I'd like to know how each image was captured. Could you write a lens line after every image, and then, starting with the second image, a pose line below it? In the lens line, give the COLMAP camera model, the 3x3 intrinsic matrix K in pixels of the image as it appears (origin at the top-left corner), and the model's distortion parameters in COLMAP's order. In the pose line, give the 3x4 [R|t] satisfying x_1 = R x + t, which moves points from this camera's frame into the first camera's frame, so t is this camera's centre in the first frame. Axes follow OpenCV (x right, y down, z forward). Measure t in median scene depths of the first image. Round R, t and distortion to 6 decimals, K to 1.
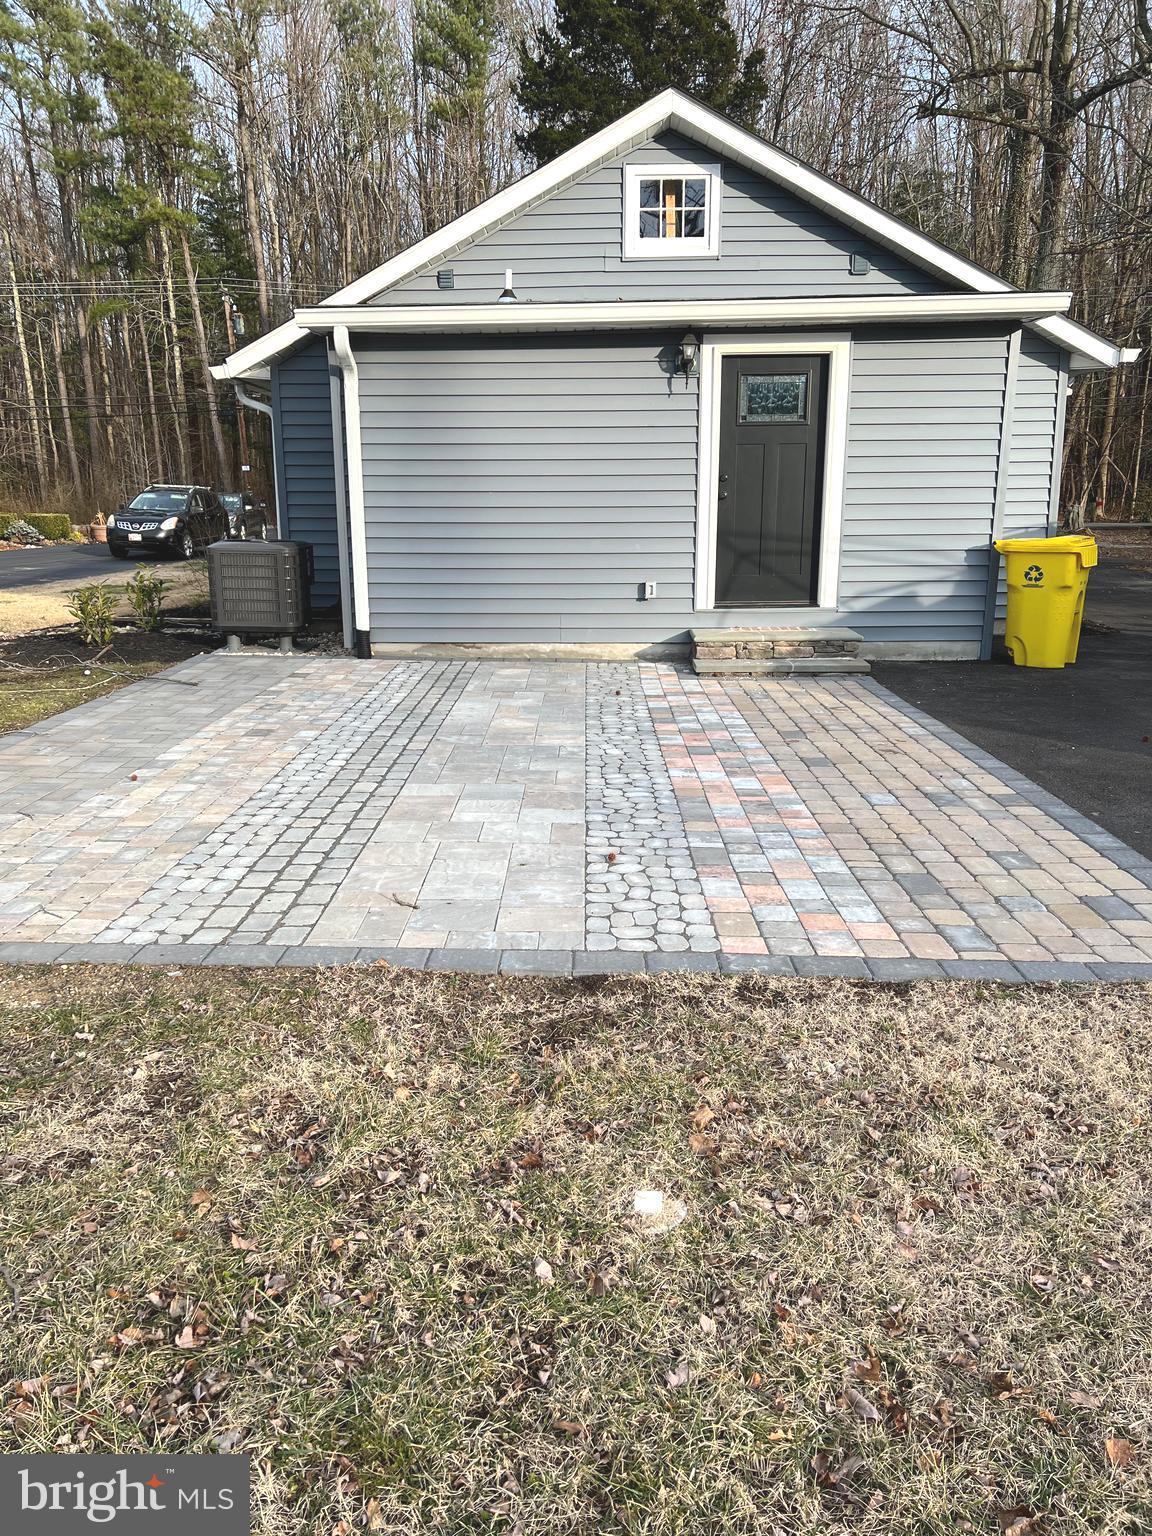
lens RADIAL K [[1139.9, 0, 569.7], [0, 1139.9, 794.3], [0, 0, 1]] dist [0.039639, -0.040959]
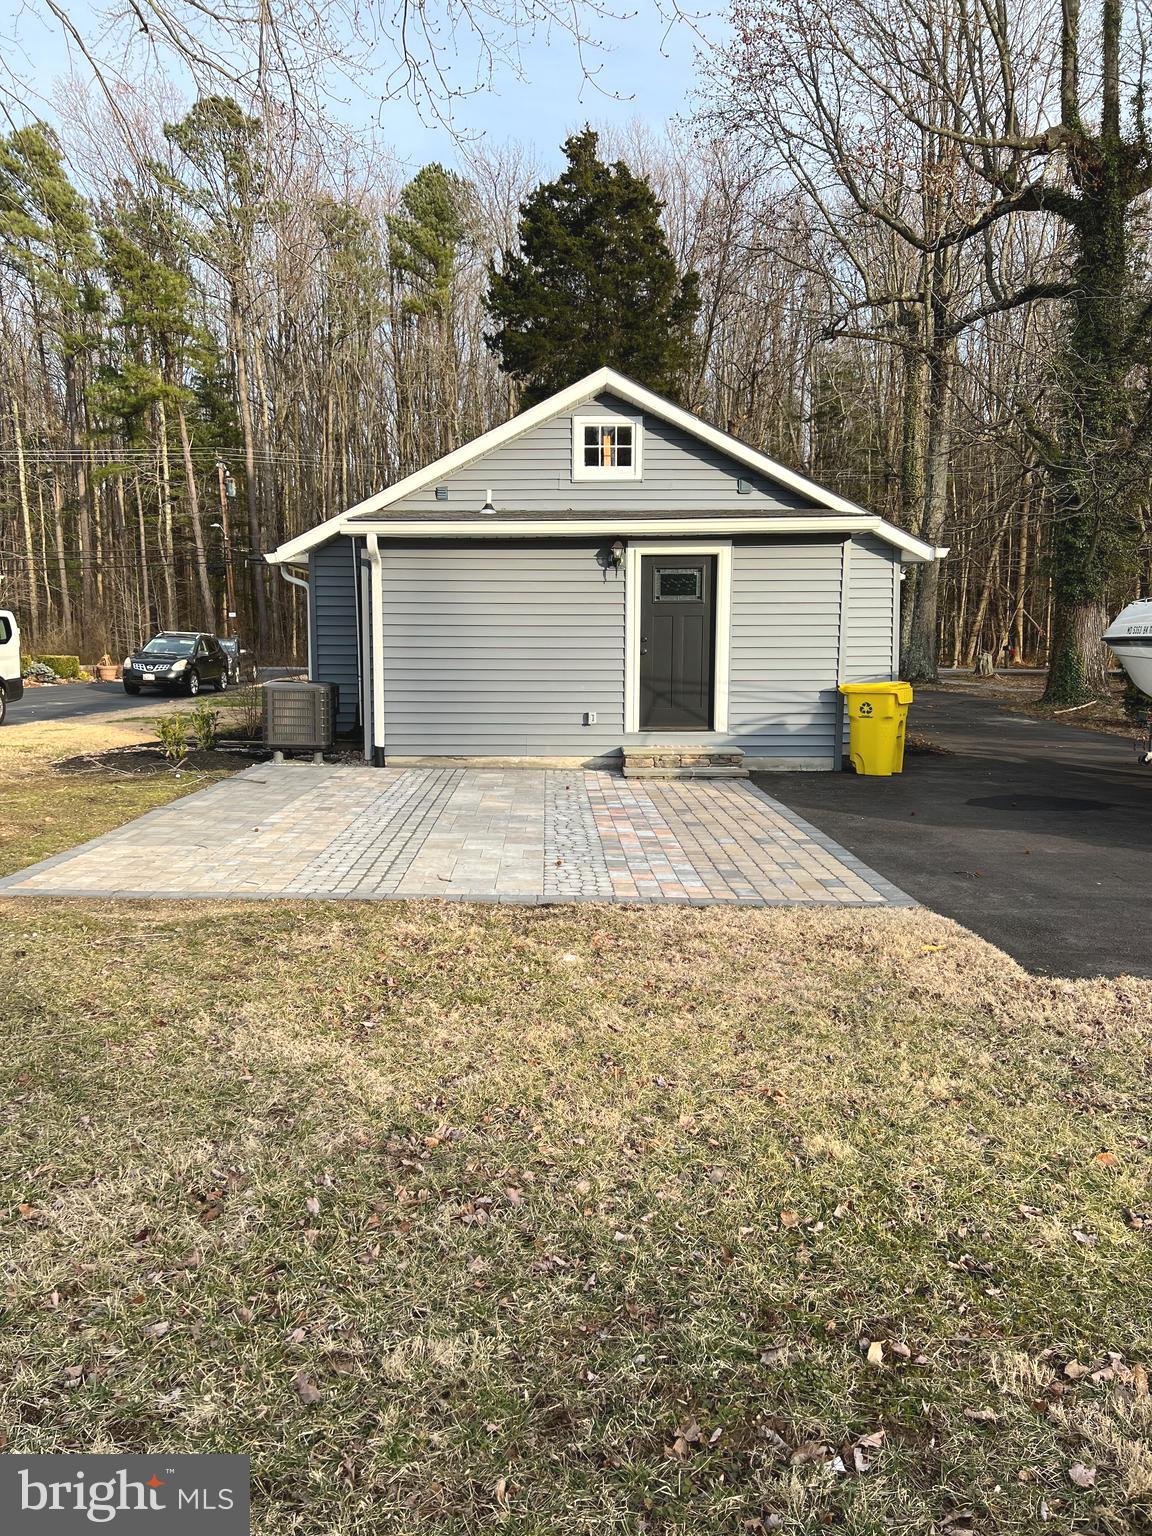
lens RADIAL K [[1139.9, 0, 569.7], [0, 1139.9, 794.3], [0, 0, 1]] dist [0.039639, -0.040959]
pose [[0.999383, 0.002563, 0.035022, -0.003648], [0.001643, 0.992830, -0.119527, 0.073124], [-0.035078, 0.119510, 0.992213, -0.336070]]
